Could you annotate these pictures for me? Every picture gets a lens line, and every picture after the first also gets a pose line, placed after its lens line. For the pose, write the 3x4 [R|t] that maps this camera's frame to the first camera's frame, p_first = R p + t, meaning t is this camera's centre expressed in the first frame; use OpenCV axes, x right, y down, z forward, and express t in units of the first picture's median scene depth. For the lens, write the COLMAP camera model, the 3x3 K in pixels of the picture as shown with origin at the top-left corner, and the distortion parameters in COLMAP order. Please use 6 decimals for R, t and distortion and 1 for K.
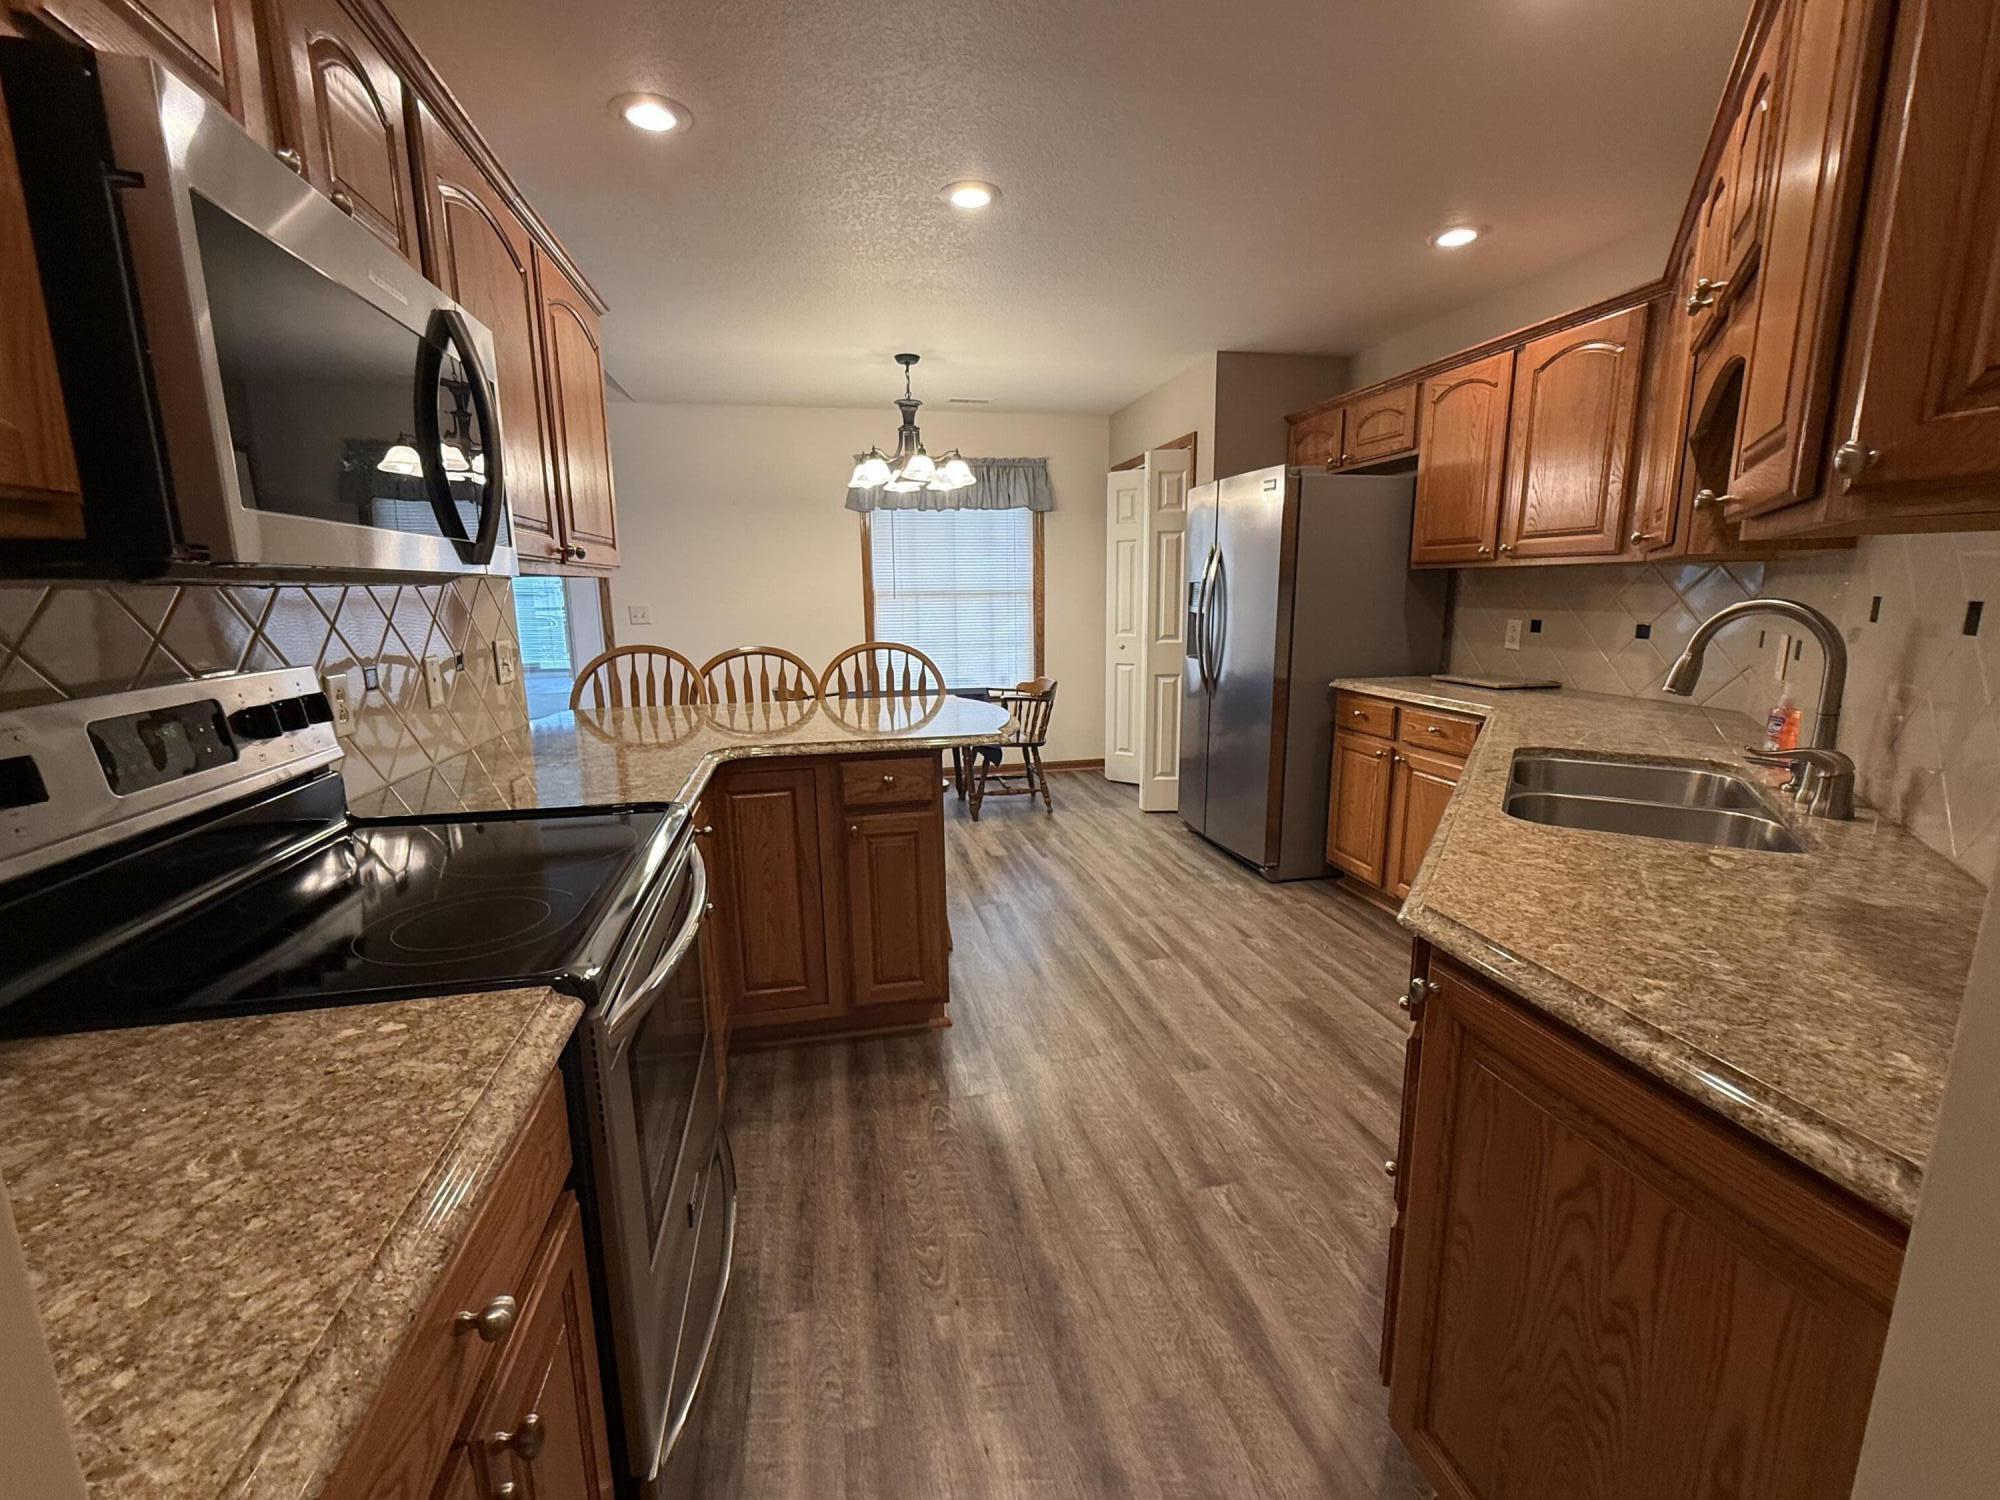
lens RADIAL K [[859.1, 0, 993.3], [0, 859.1, 744.0], [0, 0, 1]] dist [-0.002175, -0.000493]
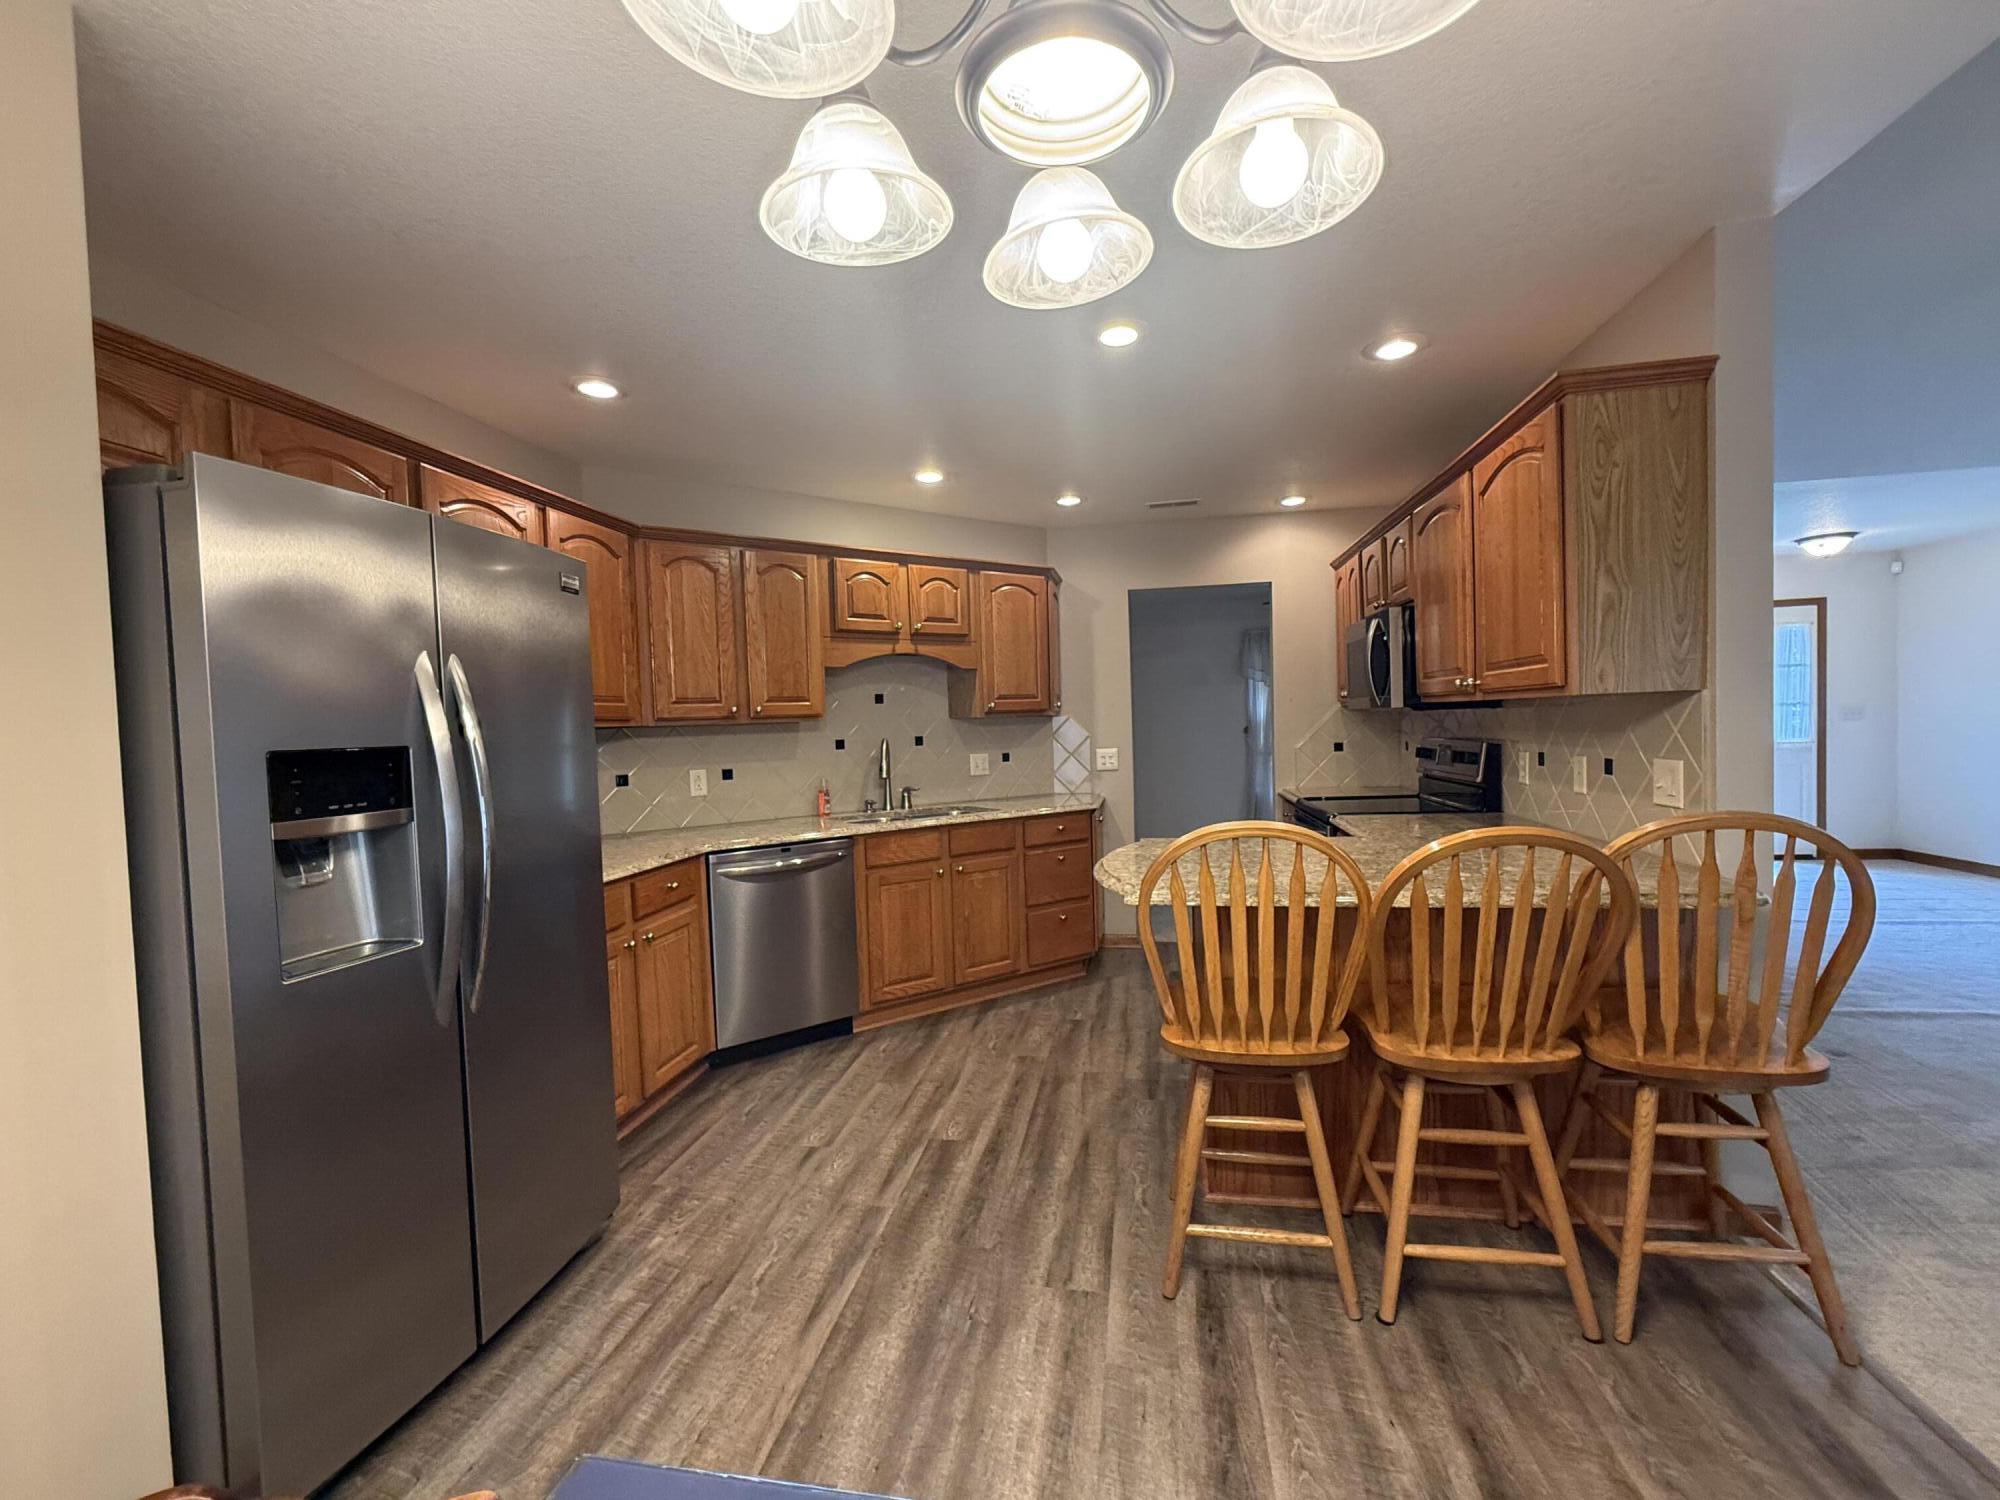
lens RADIAL K [[859.1, 0, 1002.5], [0, 859.1, 749.6], [0, 0, 1]] dist [-0.002175, -0.000493]
pose [[-0.931508, 0.033978, 0.362131, -0.188865], [0.110674, 0.974895, 0.193214, -0.291853], [-0.346475, 0.220059, -0.911882, 1.592672]]
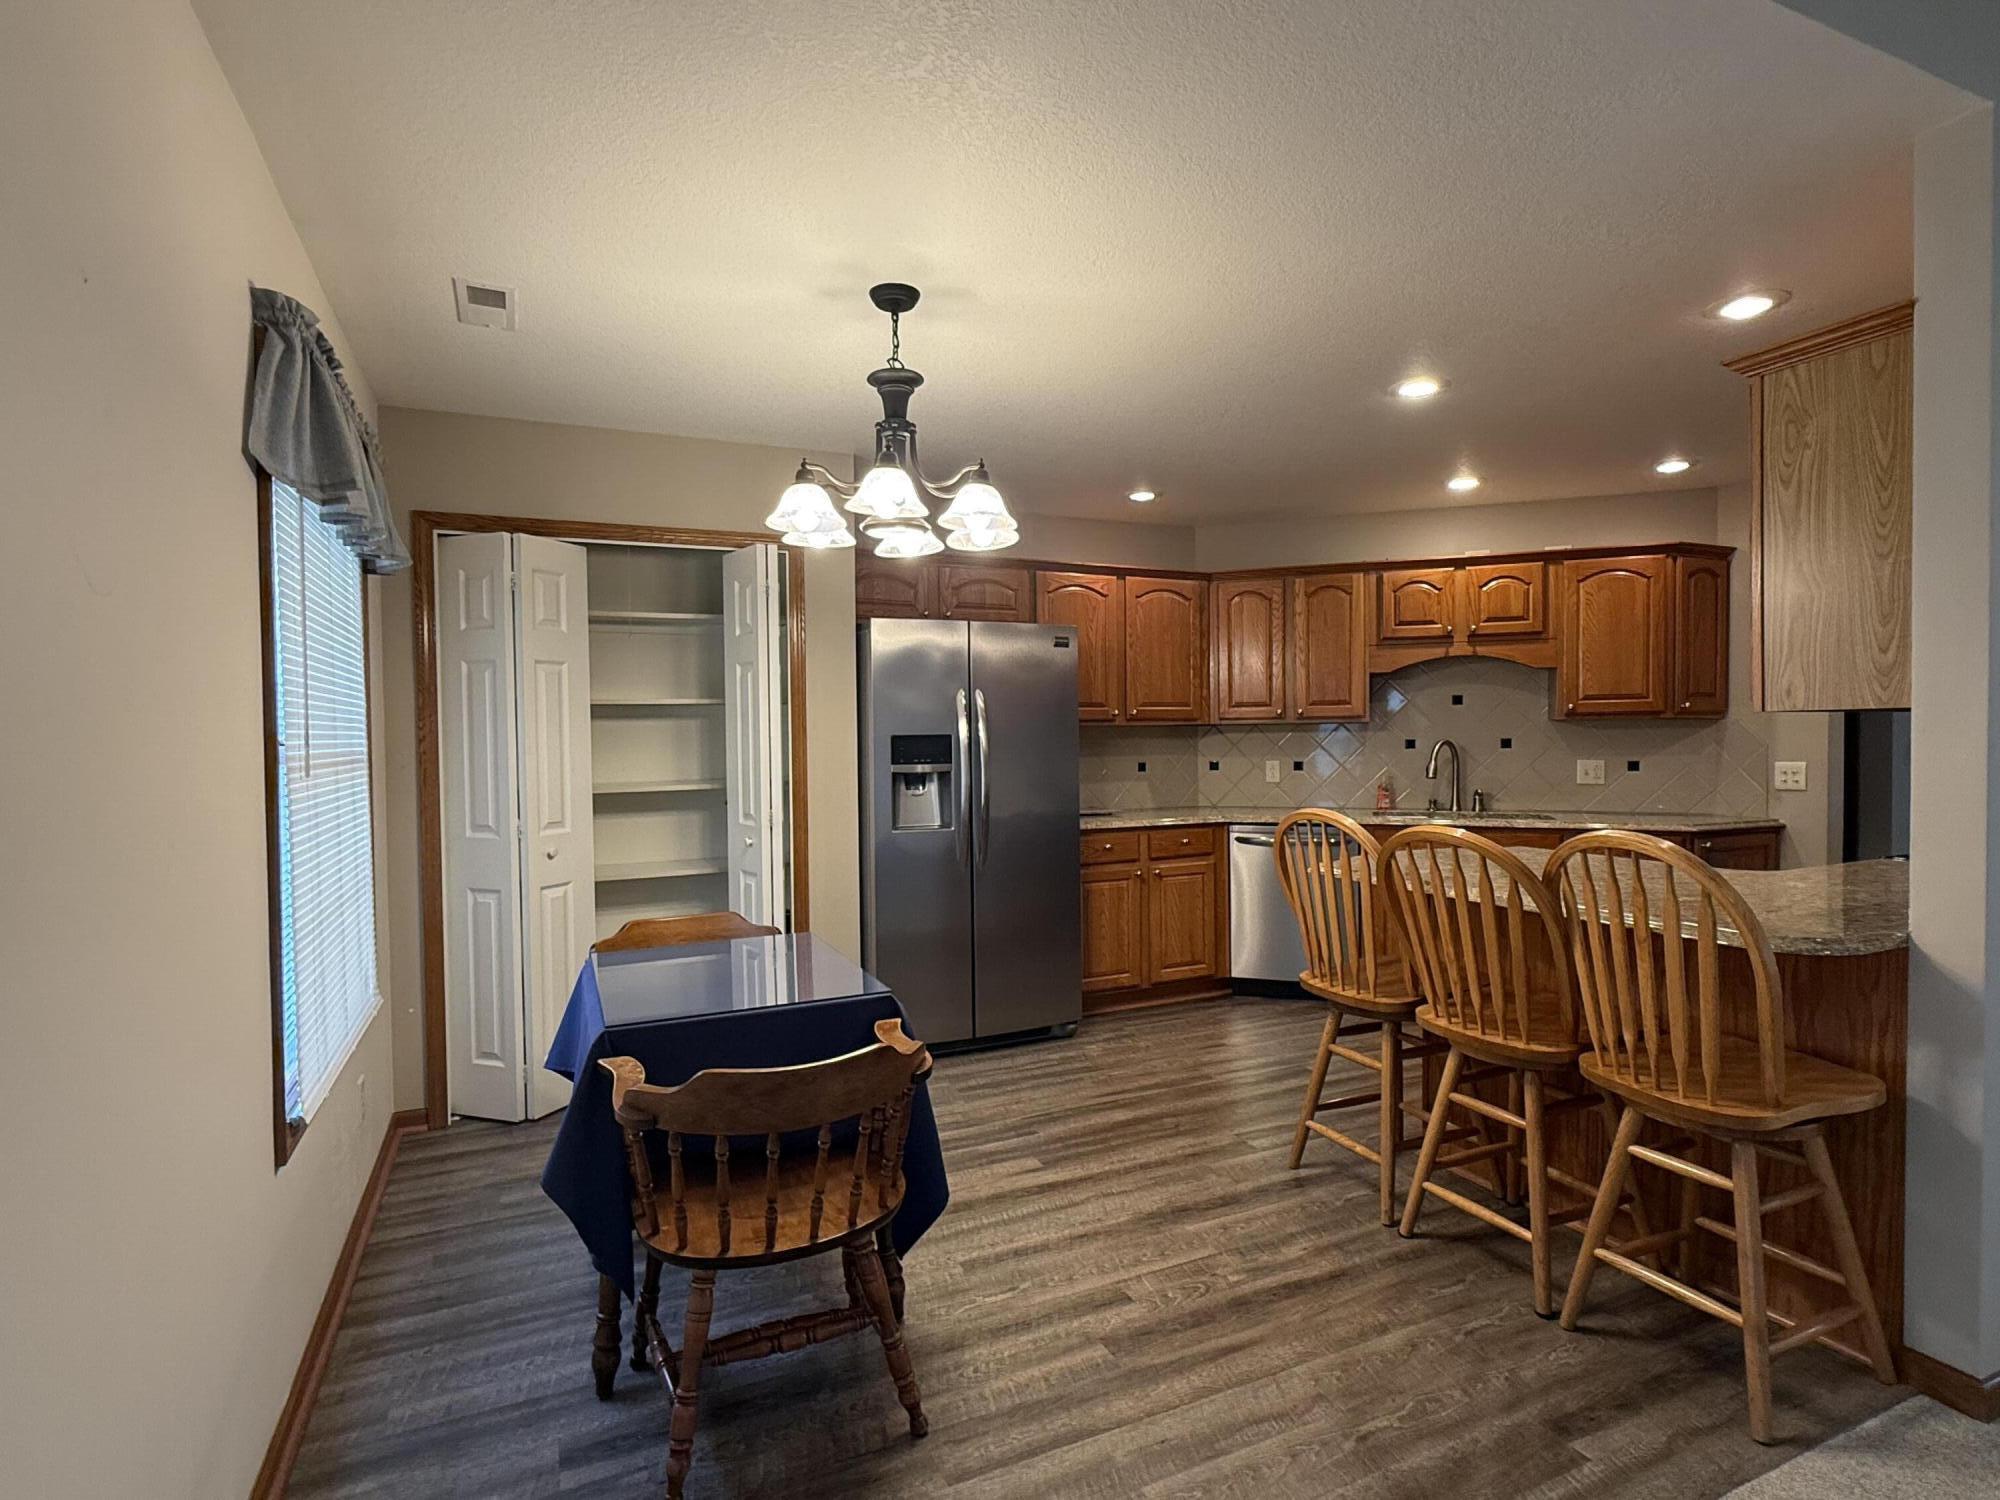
lens RADIAL K [[1020.6, 0, 992.7], [0, 1020.6, 761.0], [0, 0, 1]] dist [-0.034487, 0.000033]
pose [[-0.222526, -0.006626, 0.974904, -0.914204], [0.192371, 0.980018, 0.050570, -0.258523], [-0.955759, 0.198797, -0.216805, 1.483408]]
